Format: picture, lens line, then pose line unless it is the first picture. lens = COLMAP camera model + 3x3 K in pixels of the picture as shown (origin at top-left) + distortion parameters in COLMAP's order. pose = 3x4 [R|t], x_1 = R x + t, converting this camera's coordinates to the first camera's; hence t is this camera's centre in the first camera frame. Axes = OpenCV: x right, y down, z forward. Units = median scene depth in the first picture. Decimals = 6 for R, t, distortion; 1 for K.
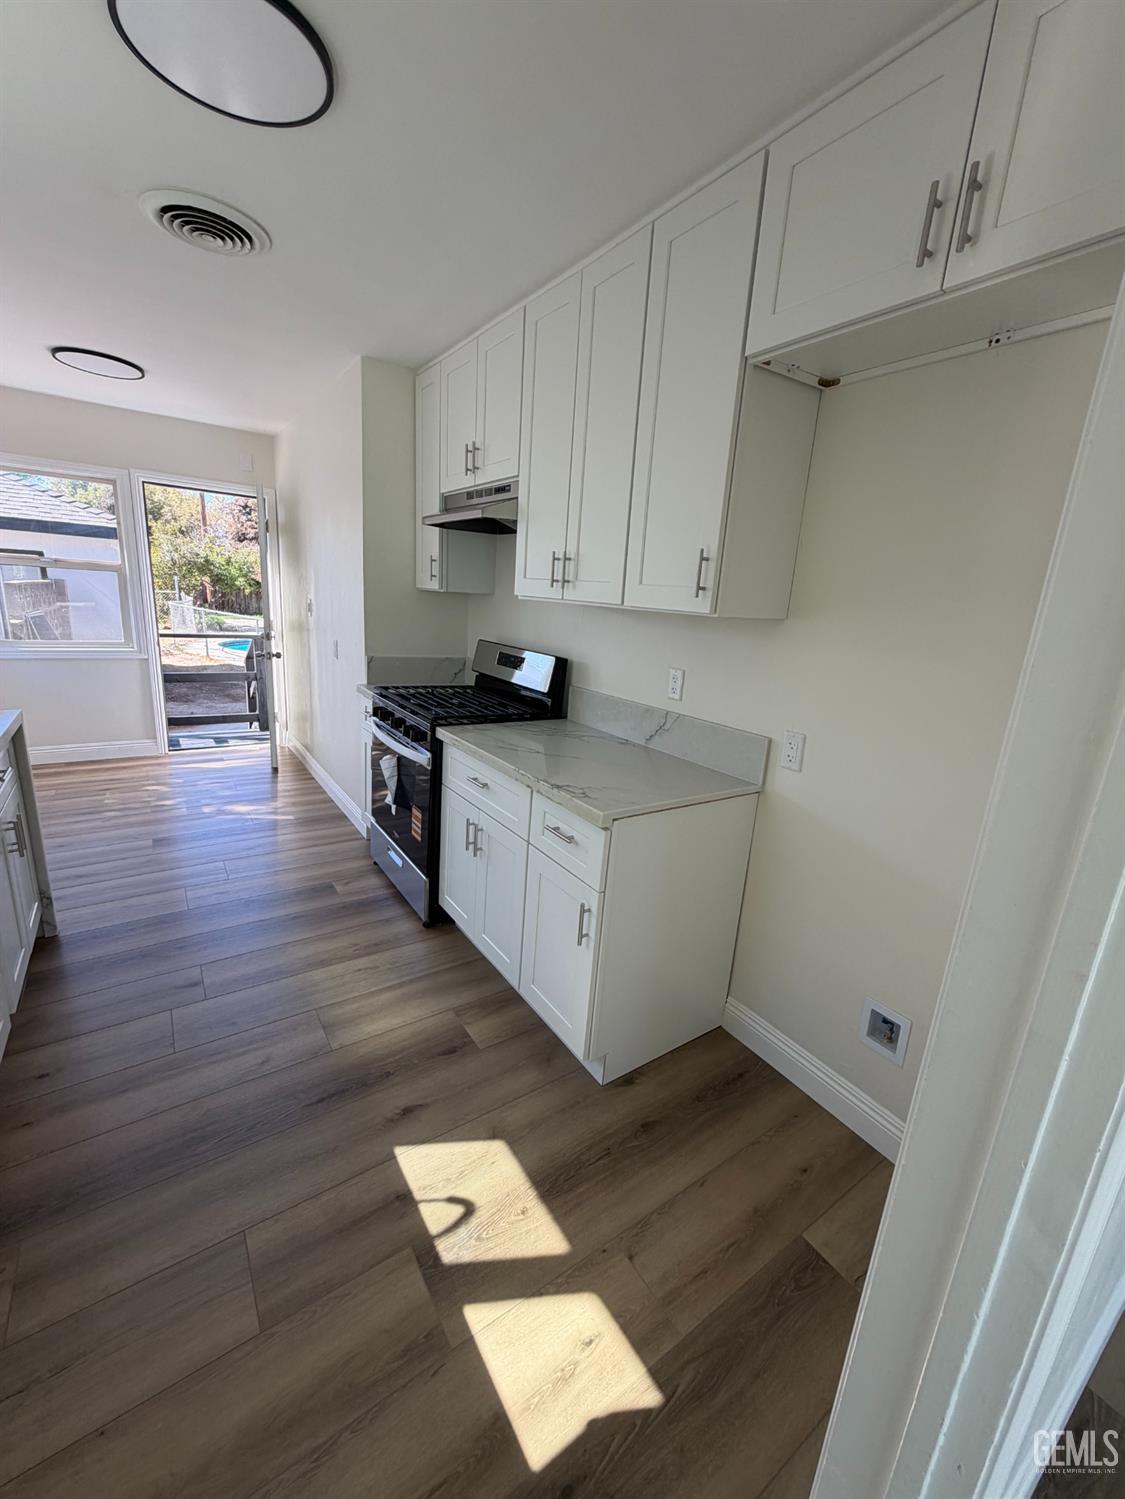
lens RADIAL K [[598.4, 0, 561.3], [0, 598.4, 749.6], [0, 0, 1]] dist [-0.002526, 0.001262]
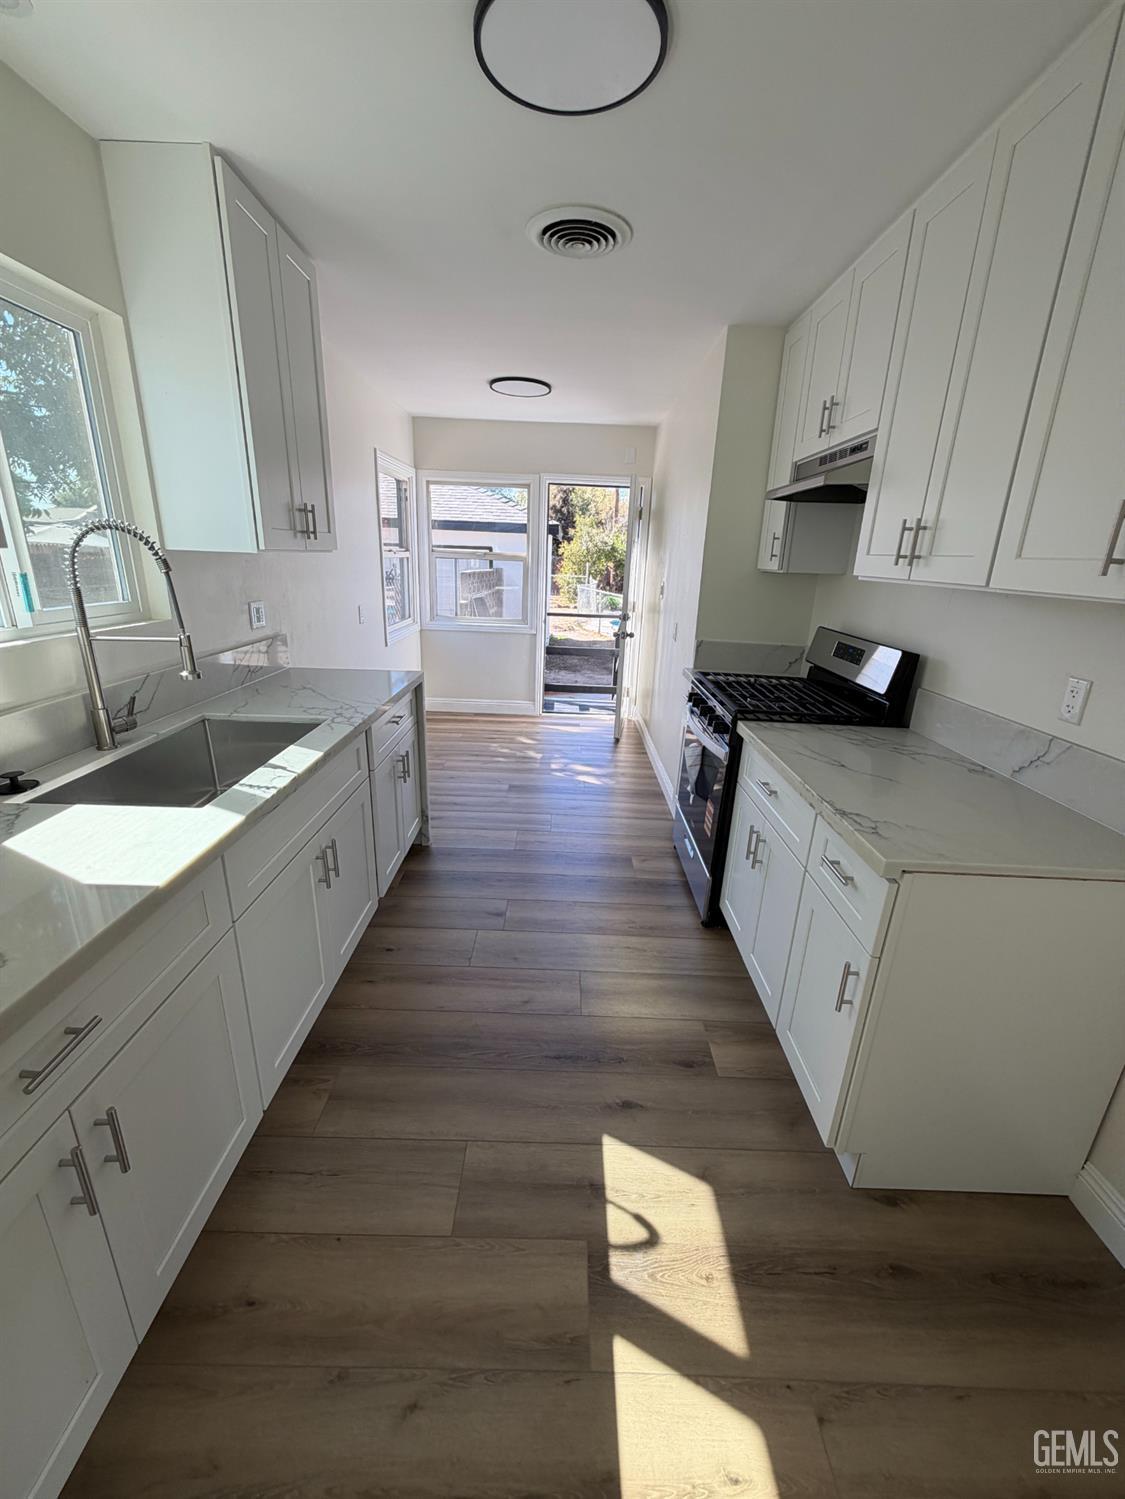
lens RADIAL K [[598.4, 0, 562.6], [0, 598.4, 747.9], [0, 0, 1]] dist [-0.002526, 0.001262]
pose [[0.822538, 0.141225, -0.550896, 0.091099], [-0.126650, 0.989838, 0.064650, -0.023253], [0.554428, 0.016594, 0.832066, 0.087238]]
